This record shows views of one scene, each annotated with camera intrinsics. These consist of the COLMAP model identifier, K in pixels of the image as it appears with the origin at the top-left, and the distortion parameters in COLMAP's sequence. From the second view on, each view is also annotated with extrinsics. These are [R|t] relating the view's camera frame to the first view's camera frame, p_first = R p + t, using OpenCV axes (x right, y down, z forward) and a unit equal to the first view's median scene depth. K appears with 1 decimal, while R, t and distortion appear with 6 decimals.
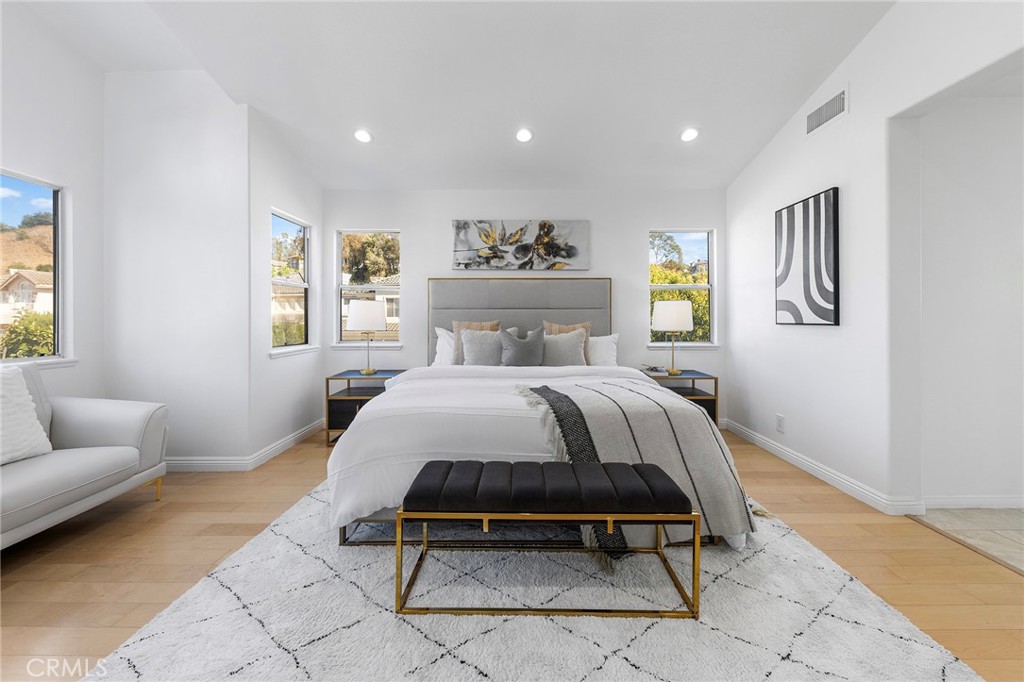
lens RADIAL K [[372.3, 0, 512.6], [0, 372.3, 316.0], [0, 0, 1]] dist [-0.000867, -0.000137]
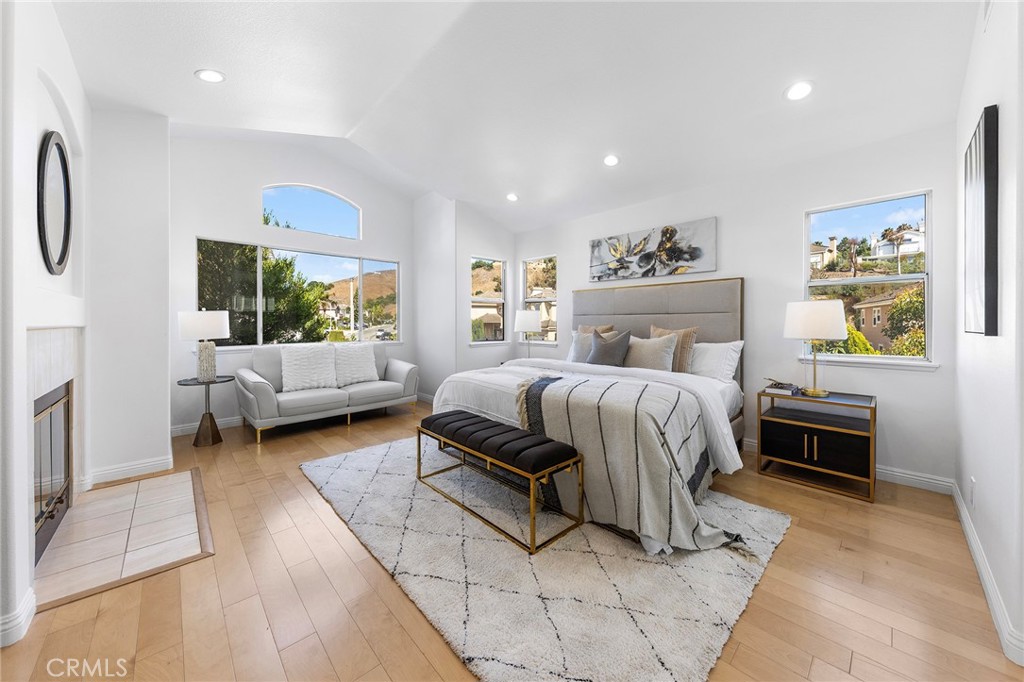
lens RADIAL K [[354.2, 0, 516.4], [0, 354.2, 321.3], [0, 0, 1]] dist [-0.000218, -0.000047]
pose [[0.698743, -0.002593, -0.715368, 0.487933], [0.003029, 0.999995, -0.000666, 0.000230], [0.715367, -0.001701, 0.698747, 0.037701]]
